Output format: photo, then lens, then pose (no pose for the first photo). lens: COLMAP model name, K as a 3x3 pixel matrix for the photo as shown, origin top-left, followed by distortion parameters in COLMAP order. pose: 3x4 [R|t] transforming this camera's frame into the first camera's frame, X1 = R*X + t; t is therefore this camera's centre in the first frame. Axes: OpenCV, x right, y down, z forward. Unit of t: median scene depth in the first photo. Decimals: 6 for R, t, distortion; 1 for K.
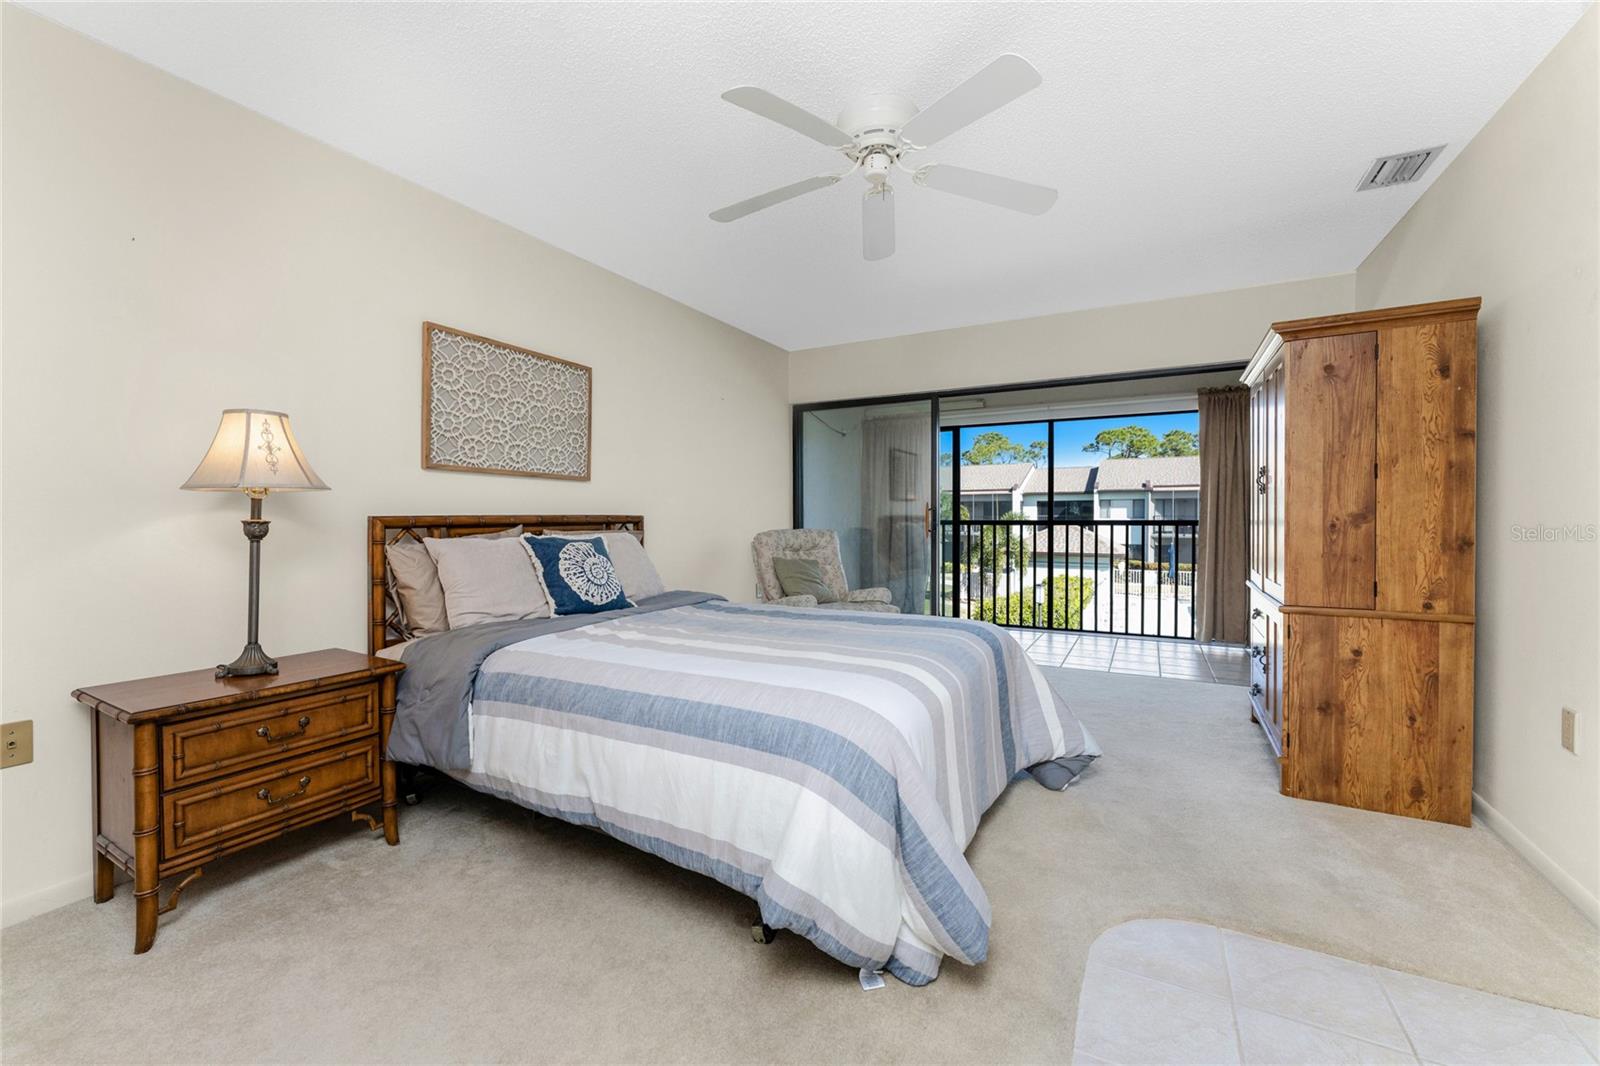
lens RADIAL K [[653.4, 0, 798.0], [0, 653.4, 529.8], [0, 0, 1]] dist [0.002884, -0.001483]
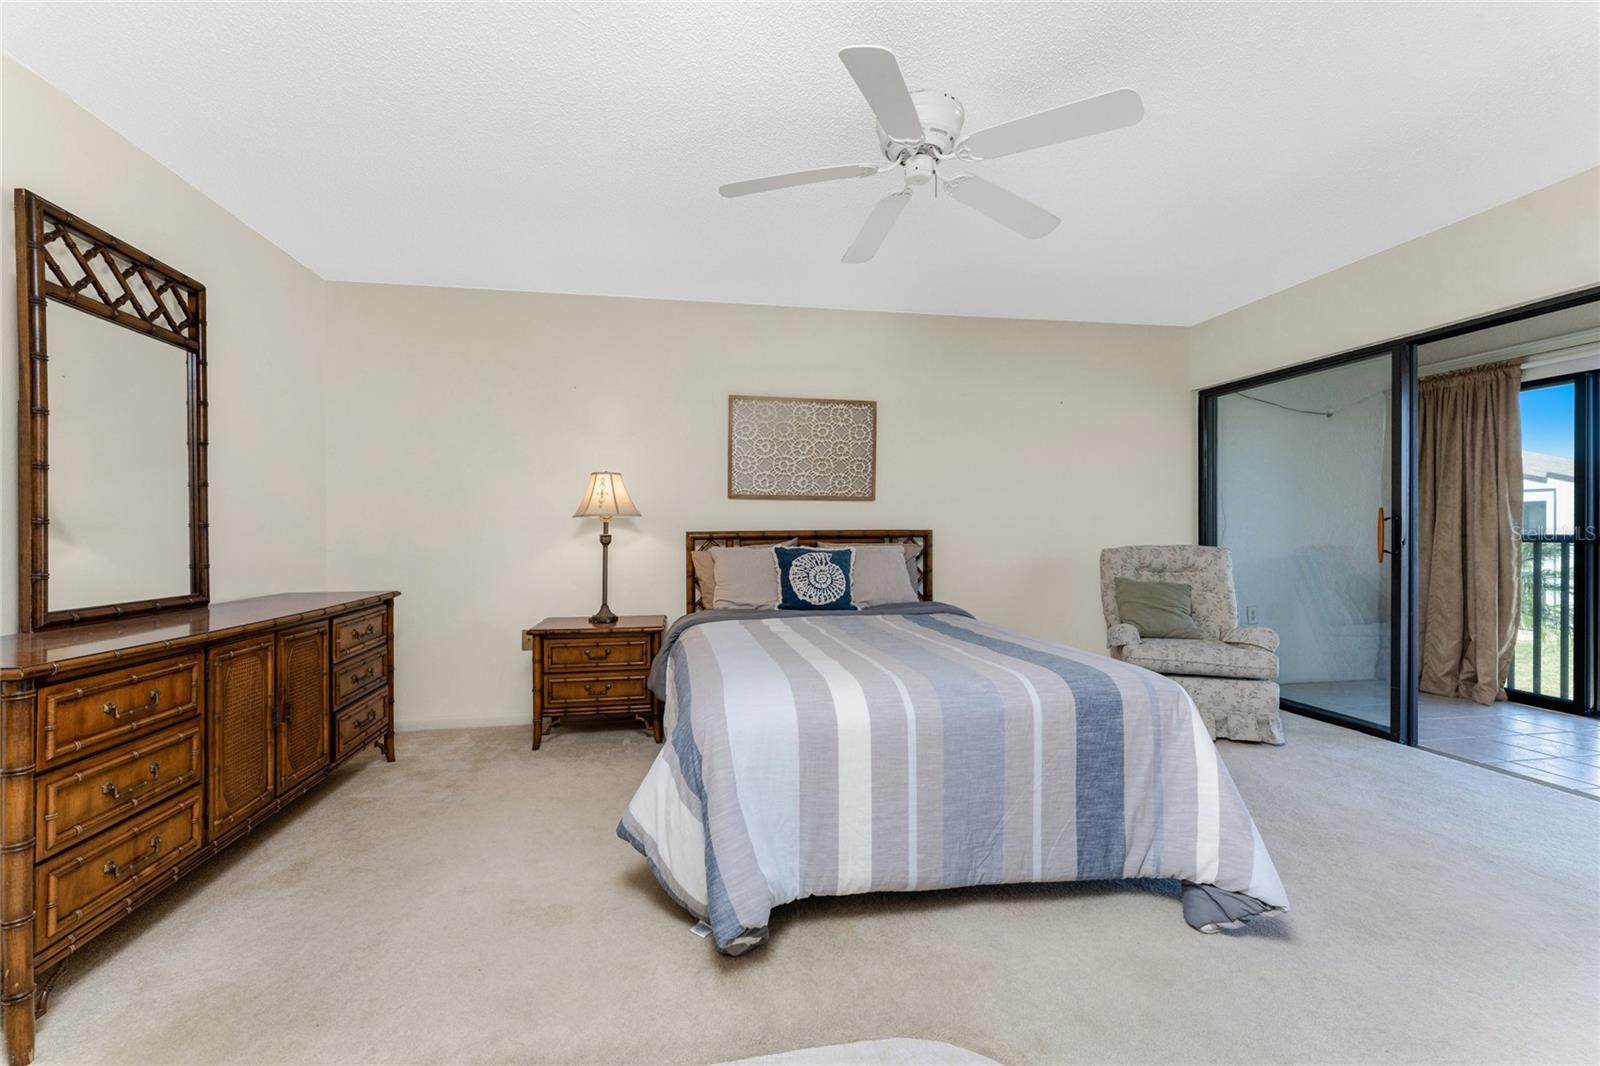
lens RADIAL K [[653.4, 0, 787.9], [0, 653.4, 537.2], [0, 0, 1]] dist [0.002884, -0.001483]
pose [[0.624591, 0.008087, -0.780910, 0.614654], [-0.012791, 0.999918, 0.000124, -0.009687], [0.780847, 0.009911, 0.624643, 0.207553]]
